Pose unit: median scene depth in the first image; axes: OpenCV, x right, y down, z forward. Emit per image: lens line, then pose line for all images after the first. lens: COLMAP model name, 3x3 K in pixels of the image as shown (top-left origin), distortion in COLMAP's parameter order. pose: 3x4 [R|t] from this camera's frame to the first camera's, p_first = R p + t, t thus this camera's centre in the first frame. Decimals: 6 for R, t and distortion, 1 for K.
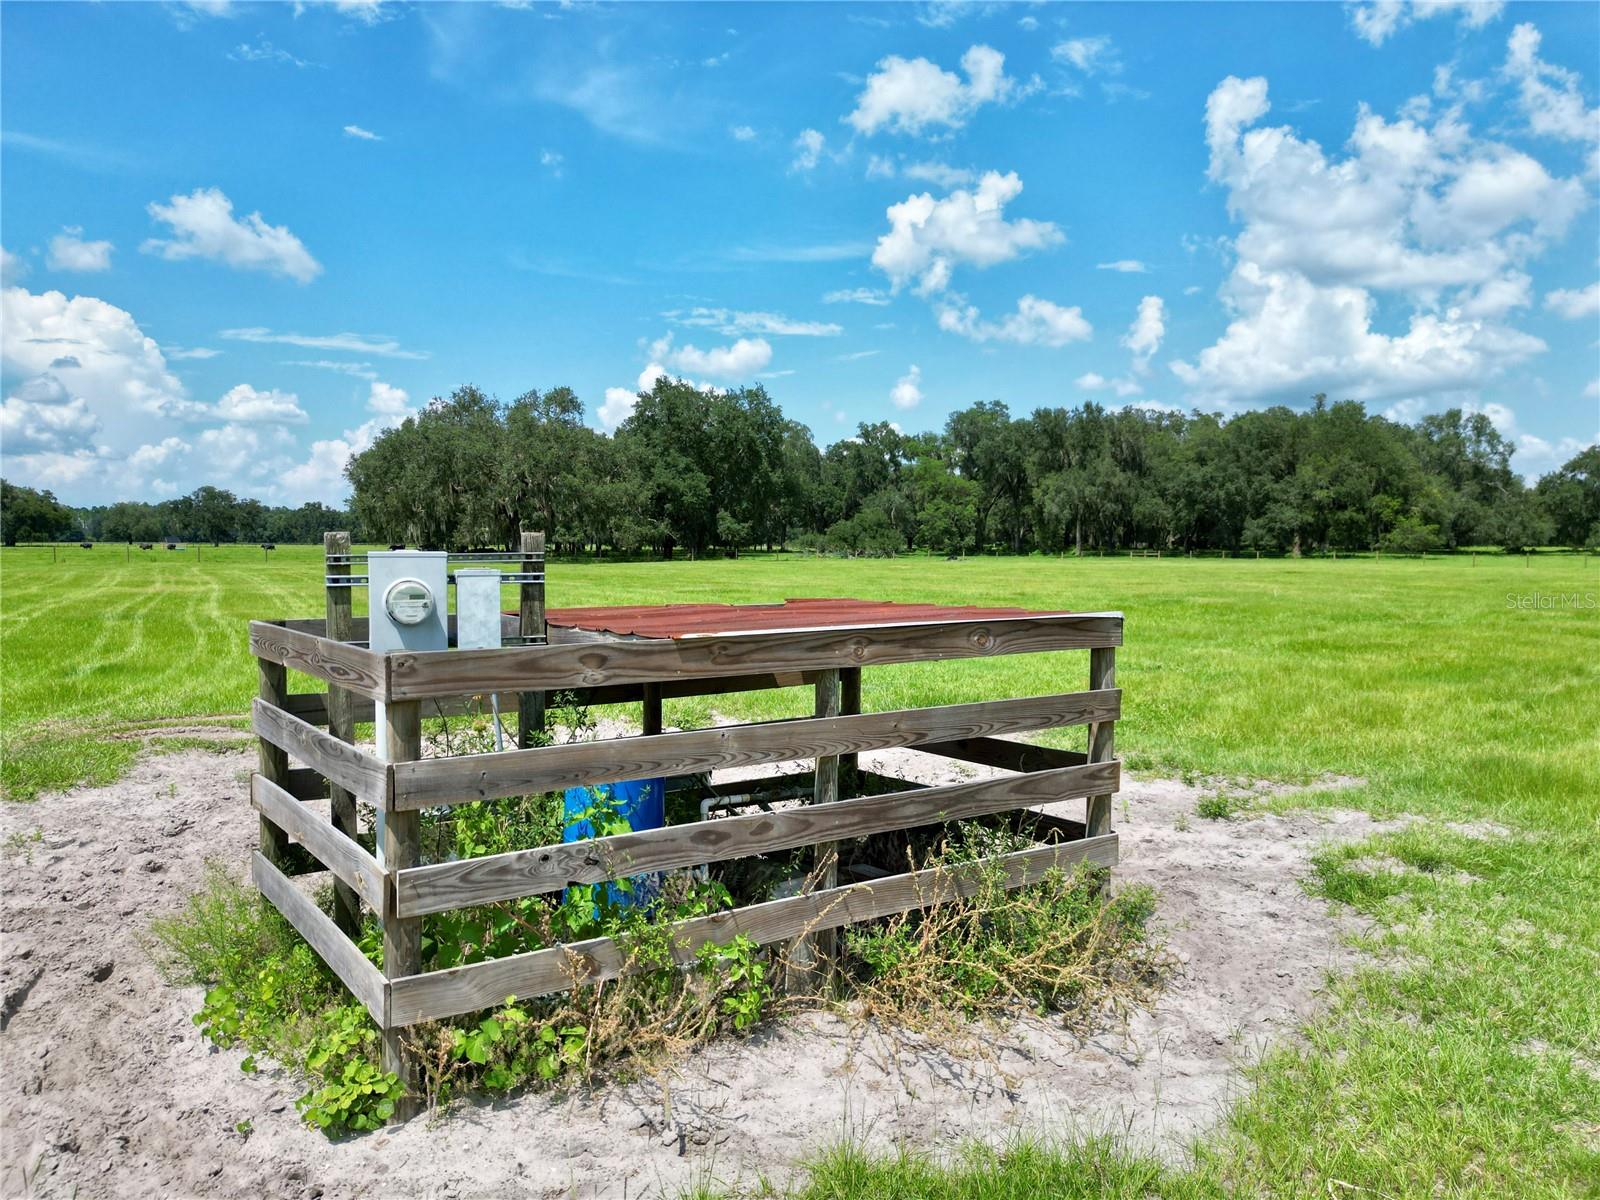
lens RADIAL K [[1126.1, 0, 799.0], [0, 1126.1, 602.9], [0, 0, 1]] dist [0.065226, -0.057599]
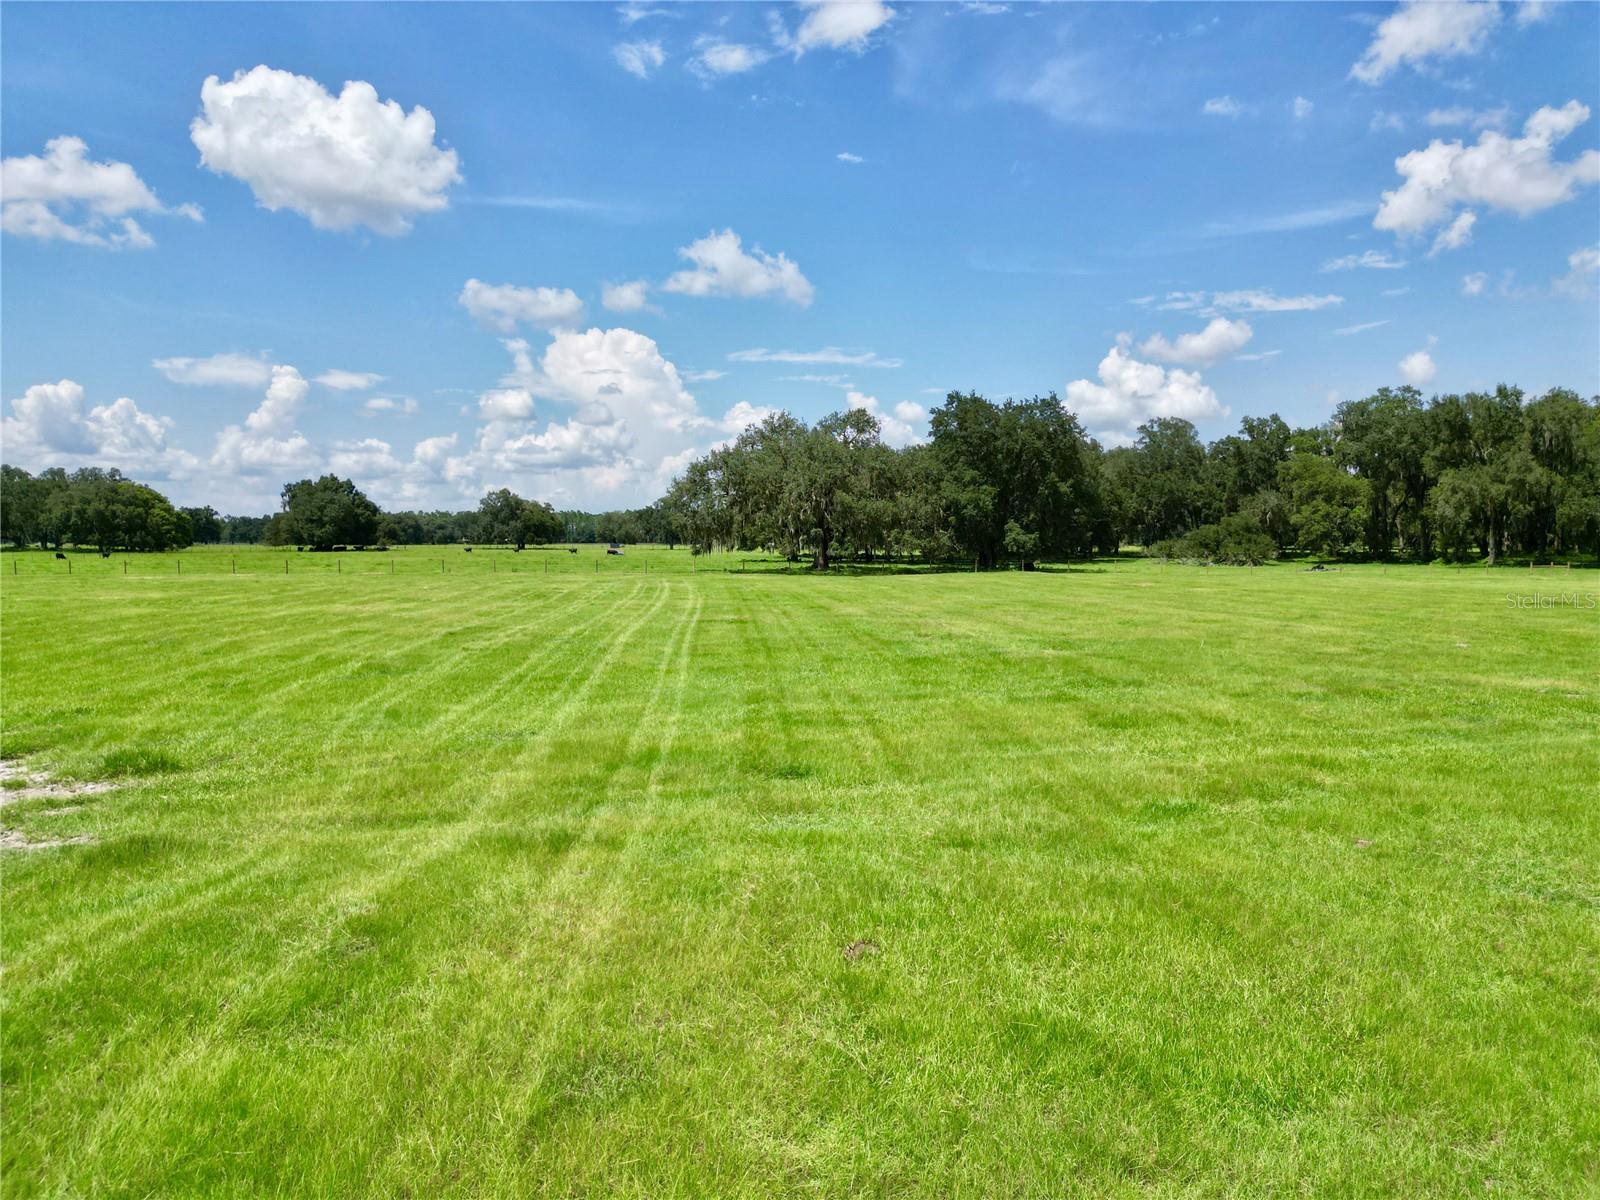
lens RADIAL K [[1126.1, 0, 799.2], [0, 1126.1, 591.7], [0, 0, 1]] dist [0.065226, -0.057599]
pose [[0.920908, 0.015437, -0.389473, 0.121359], [-0.018247, 0.999827, -0.003517, -0.010930], [0.389352, 0.010345, 0.921031, 0.005180]]
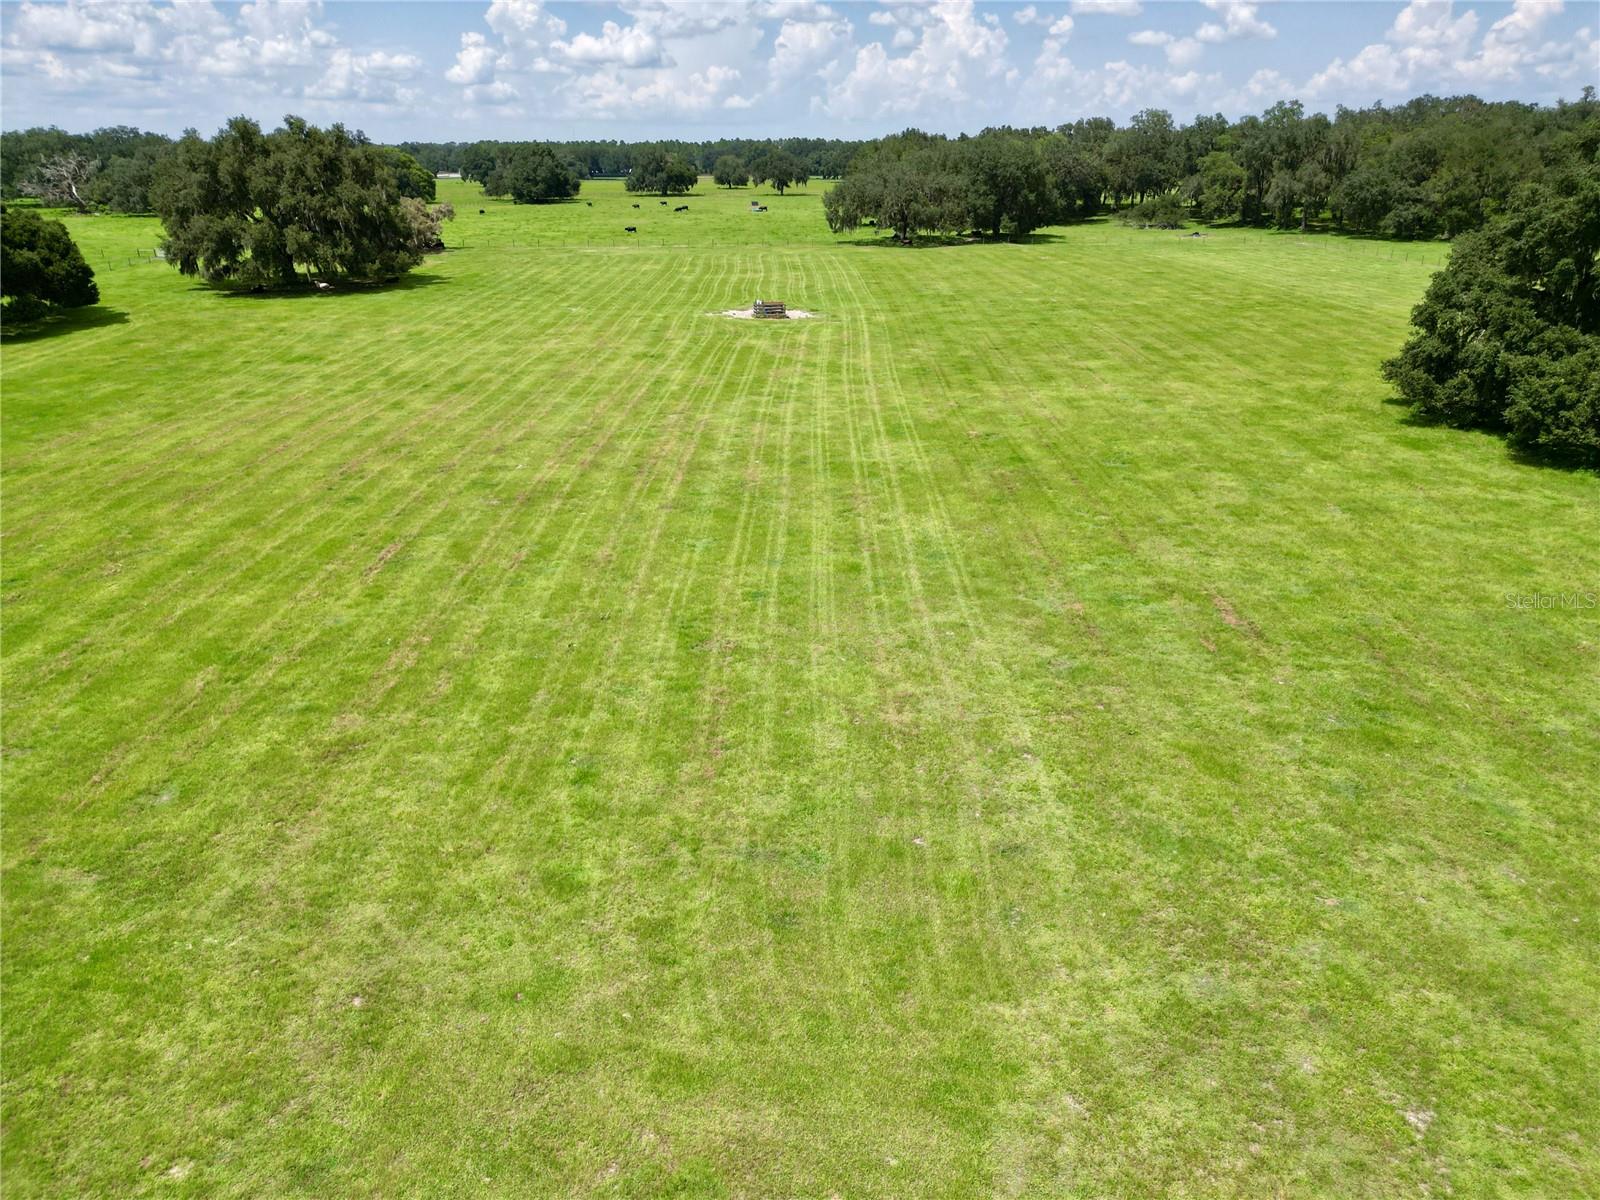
lens RADIAL K [[1126.1, 0, 788.0], [0, 1126.1, 589.4], [0, 0, 1]] dist [0.065226, -0.057599]
pose [[0.889004, 0.158911, -0.429441, 0.426980], [-0.016910, 0.948603, 0.316017, -0.067042], [0.457587, -0.273678, 0.845999, -0.767765]]
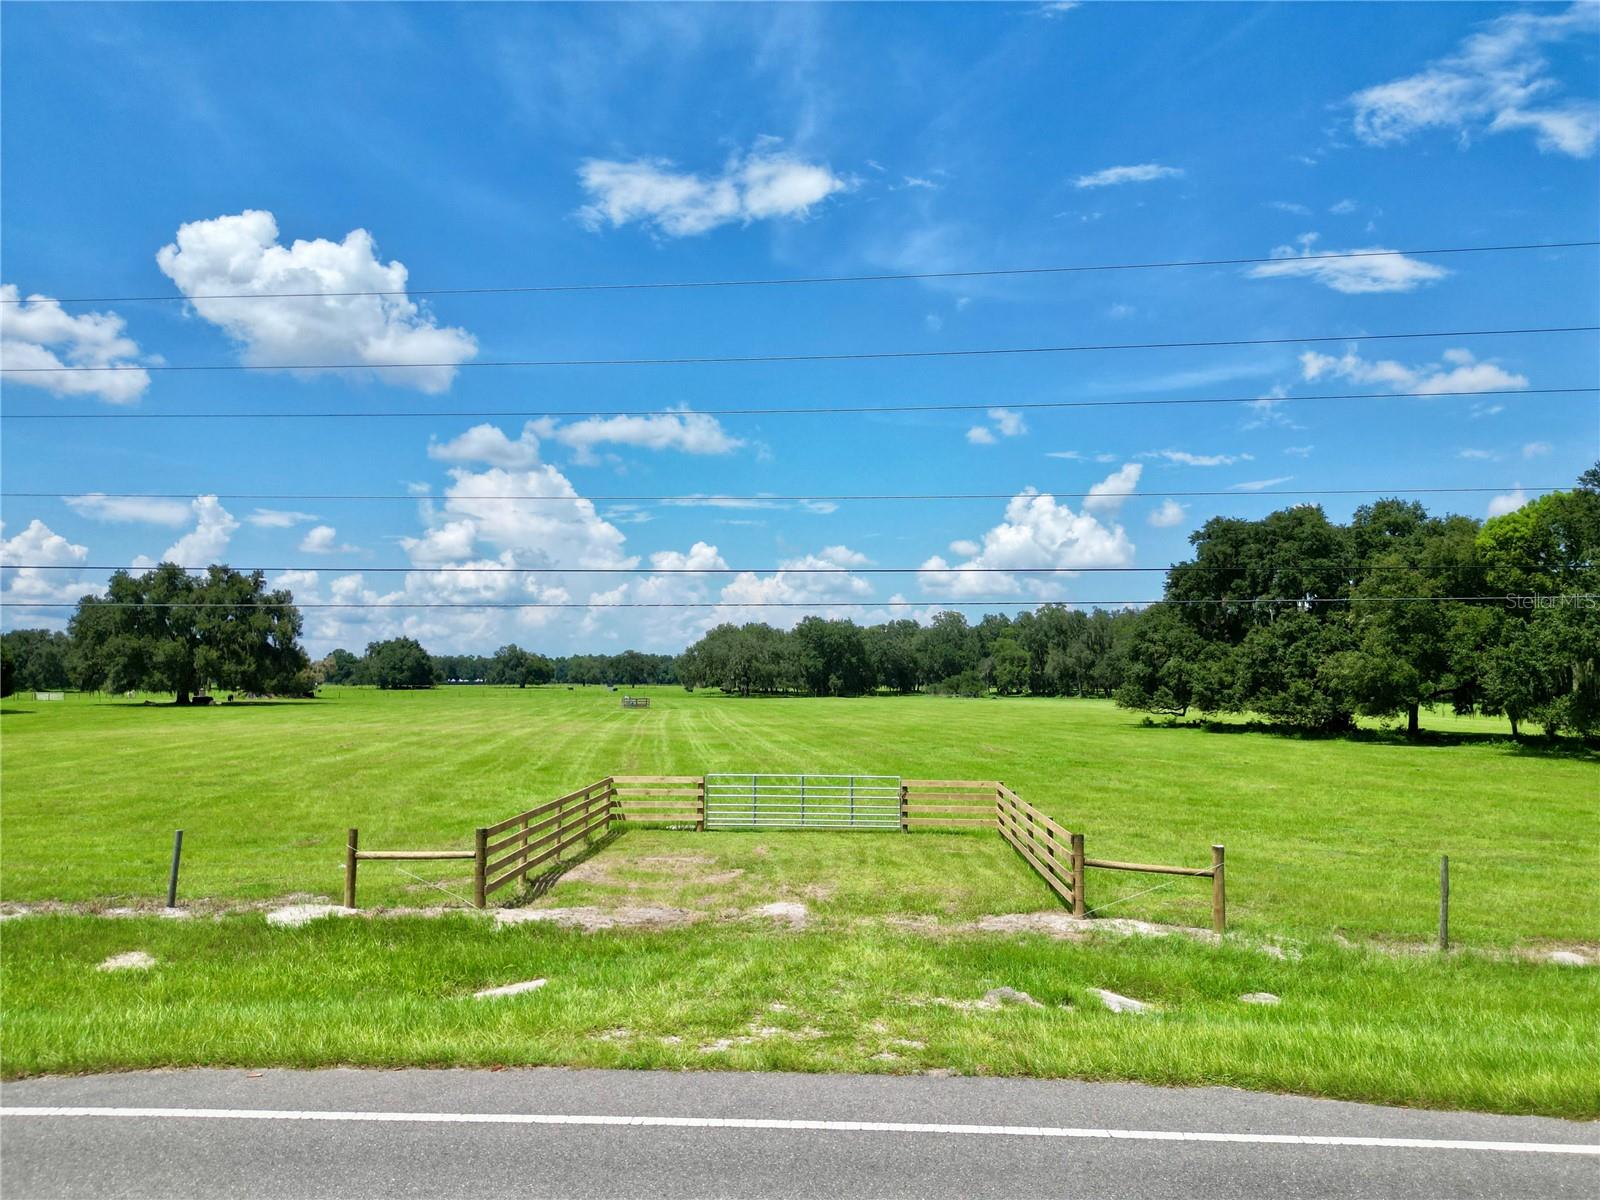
lens RADIAL K [[1126.1, 0, 791.1], [0, 1126.1, 589.5], [0, 0, 1]] dist [0.065226, -0.057599]
pose [[0.943892, -0.024810, -0.329322, 0.474151], [-0.019606, 0.991206, -0.130869, 0.033454], [0.329673, 0.129983, 0.935105, -0.895147]]
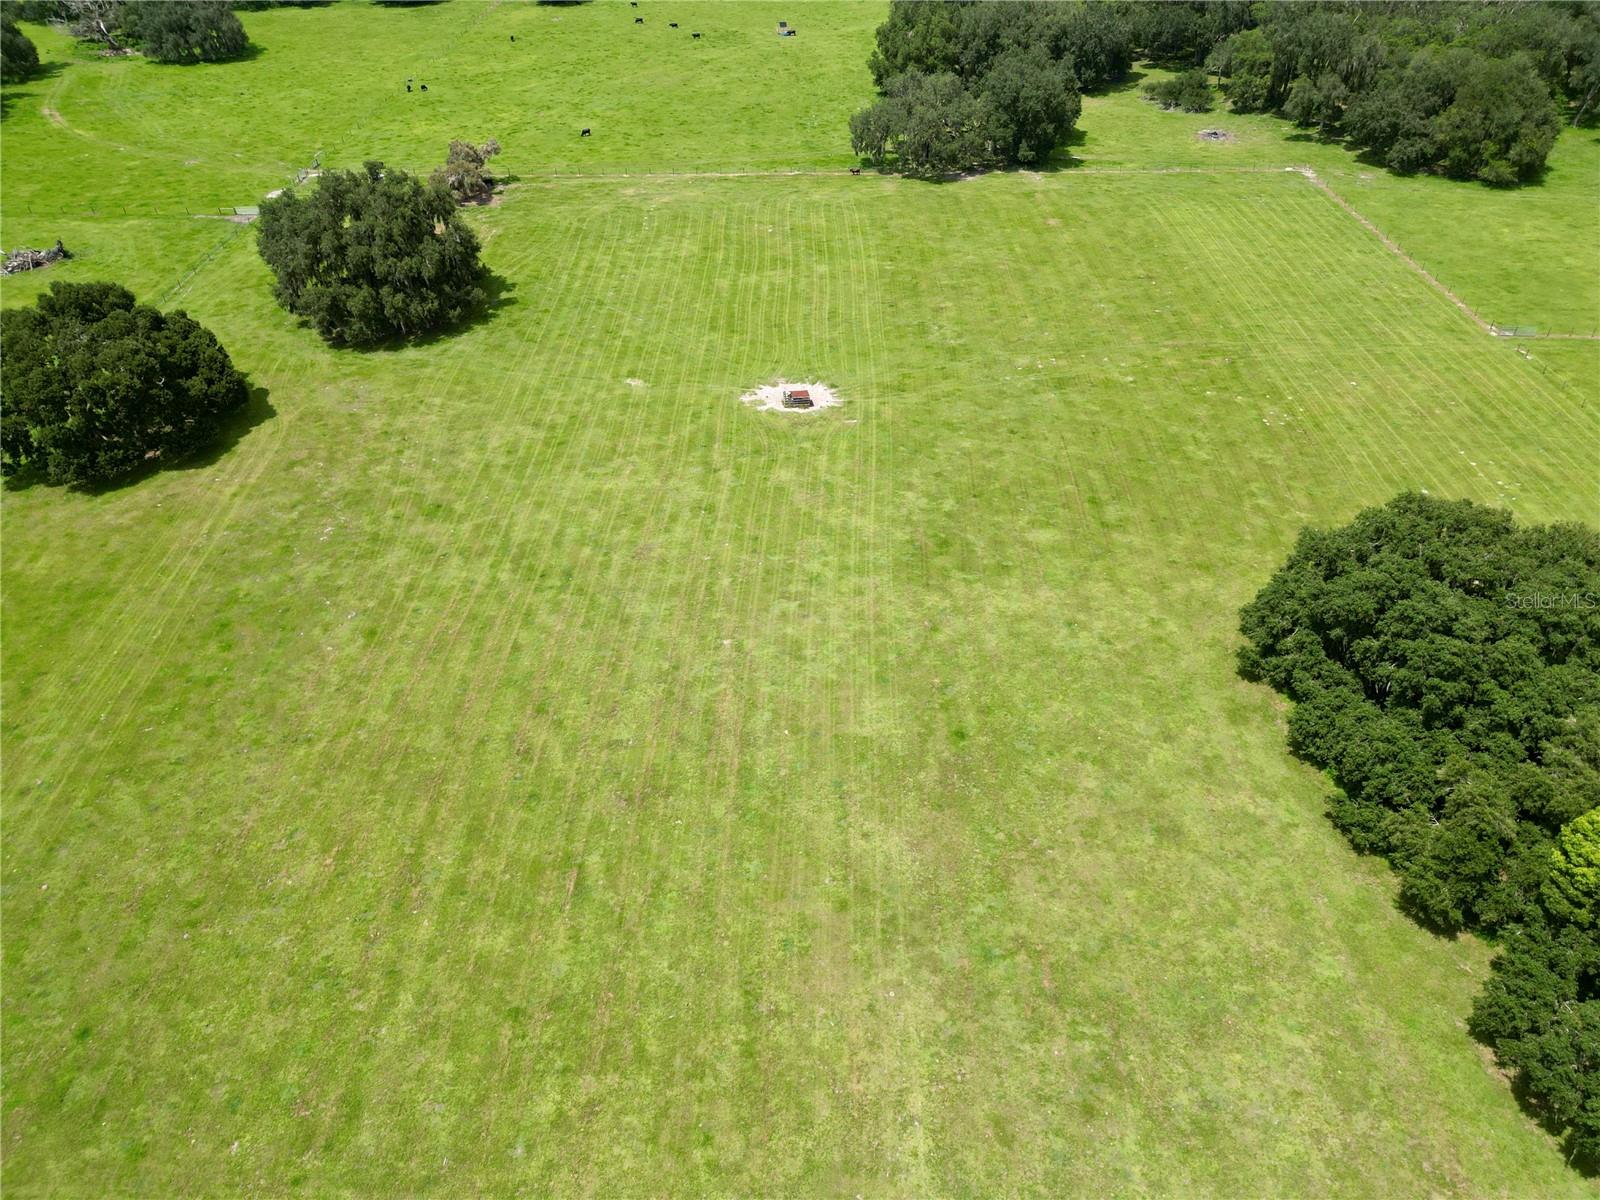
lens RADIAL K [[1126.1, 0, 783.5], [0, 1126.1, 592.5], [0, 0, 1]] dist [0.065226, -0.057599]
pose [[0.876645, 0.278685, -0.392208, 0.455929], [-0.011084, 0.826651, 0.562605, -0.442647], [0.481009, -0.488858, 0.727769, -0.833240]]
